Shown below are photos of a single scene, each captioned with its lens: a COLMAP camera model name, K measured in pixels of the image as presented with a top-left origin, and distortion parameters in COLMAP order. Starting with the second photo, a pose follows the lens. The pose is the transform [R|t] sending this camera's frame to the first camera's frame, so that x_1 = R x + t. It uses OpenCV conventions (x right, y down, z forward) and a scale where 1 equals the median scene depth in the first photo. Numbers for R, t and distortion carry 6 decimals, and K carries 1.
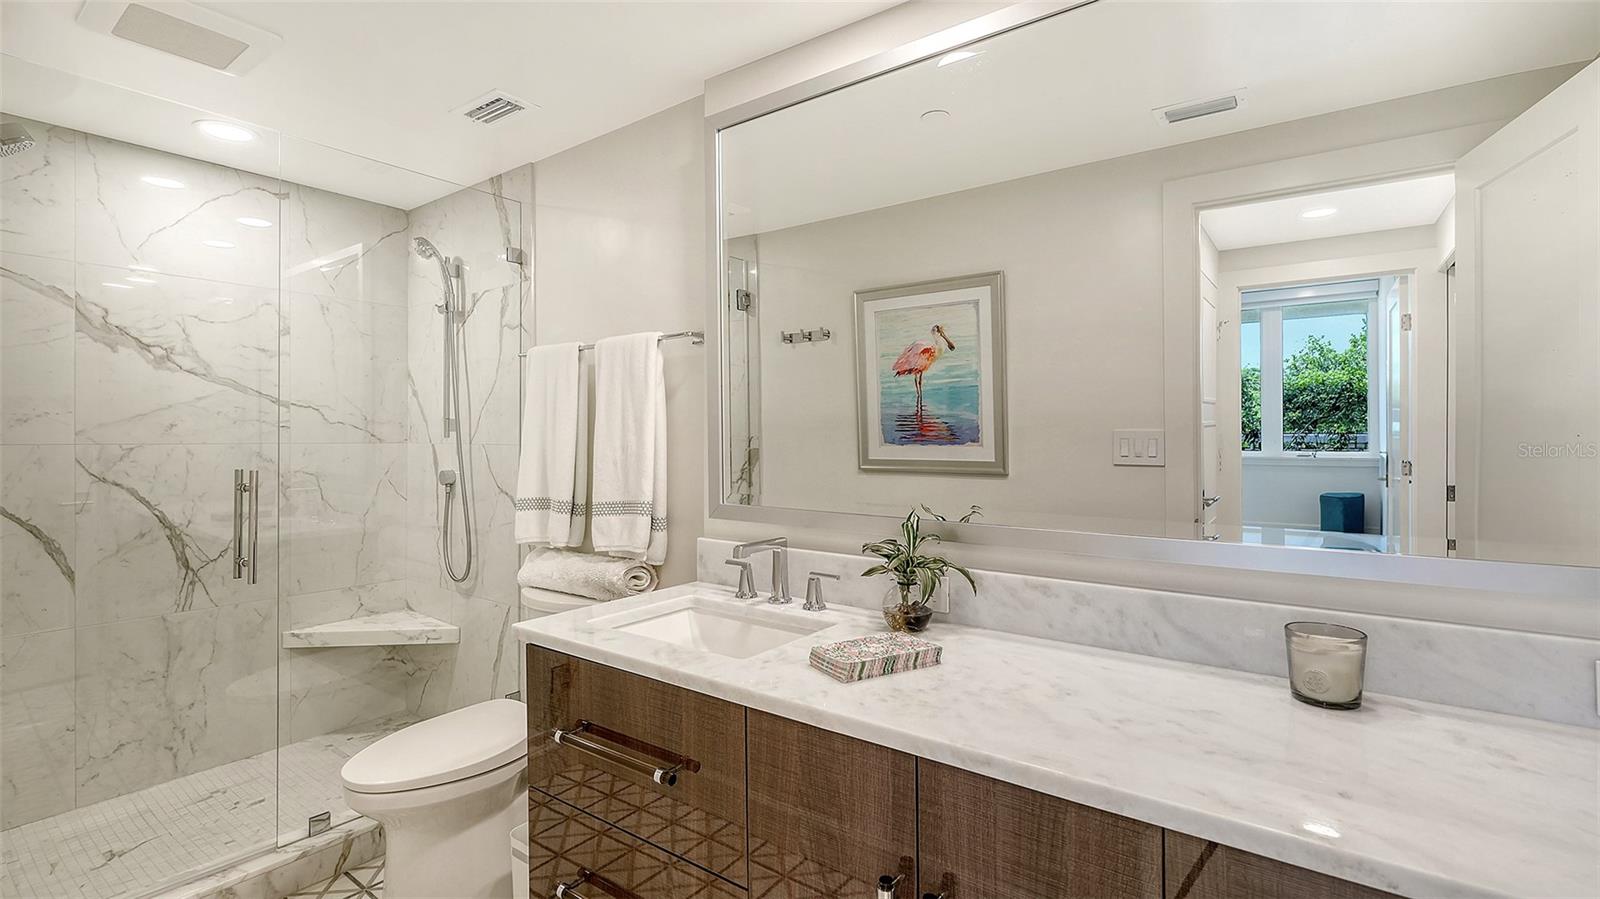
lens RADIAL K [[742.9, 0, 811.8], [0, 742.9, 428.8], [0, 0, 1]] dist [0.002064, 0.000067]
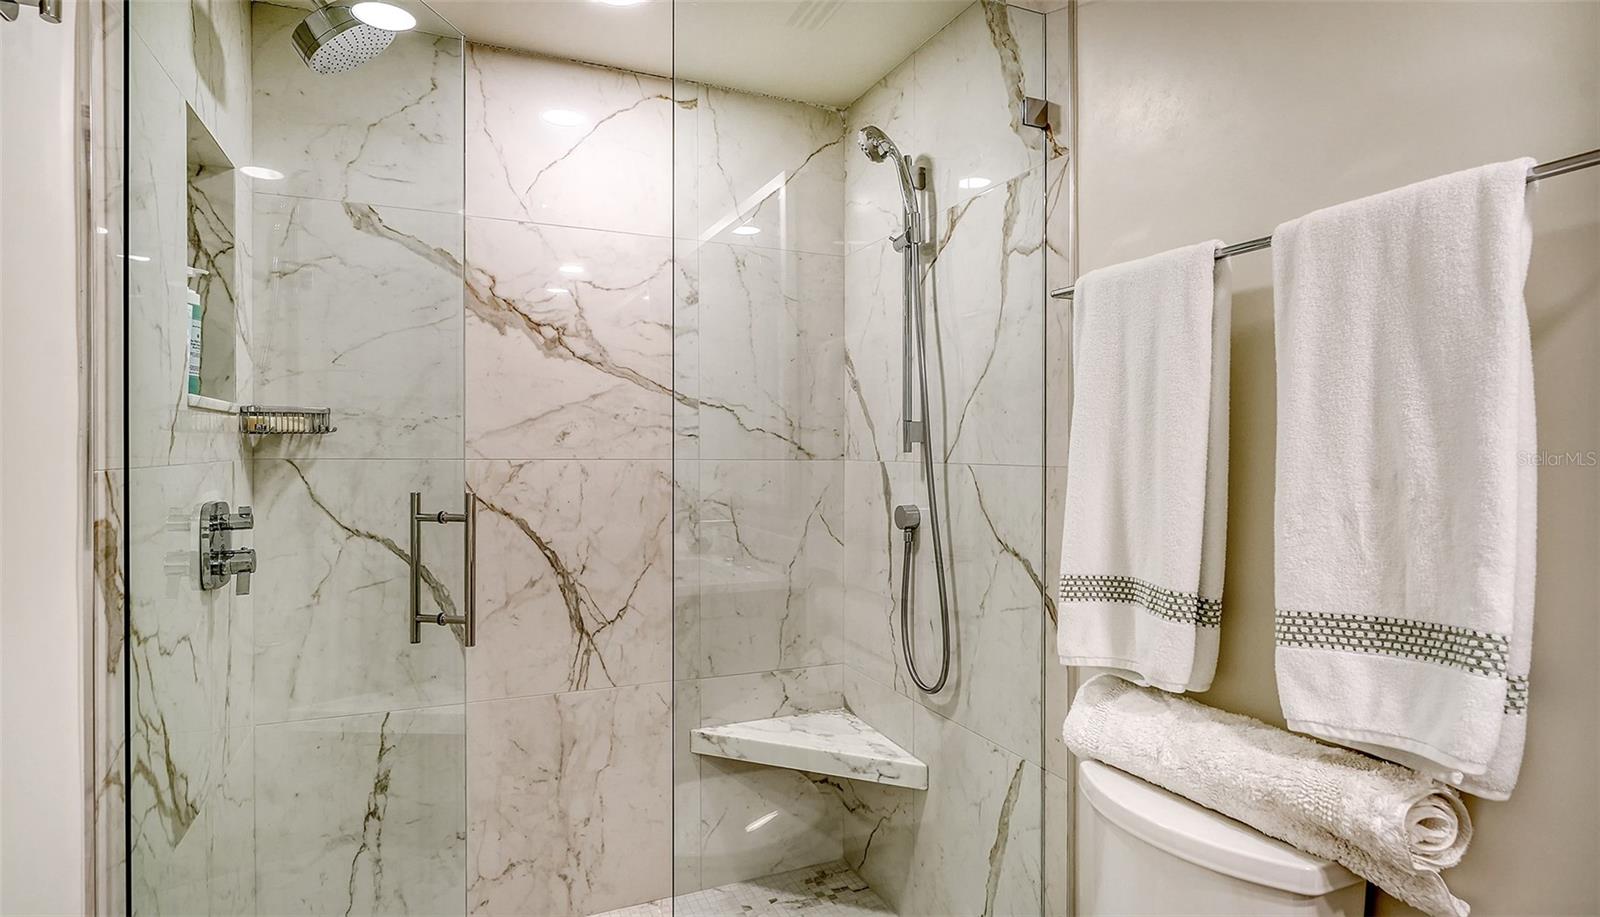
lens RADIAL K [[830.0, 0, 796.9], [0, 830.0, 456.8], [0, 0, 1]] dist [0.000075, 0.000132]
pose [[0.871551, 0.006962, -0.490256, -0.255045], [0.000874, 0.999876, 0.015752, 0.005316], [0.490305, -0.014157, 0.871436, 0.390119]]
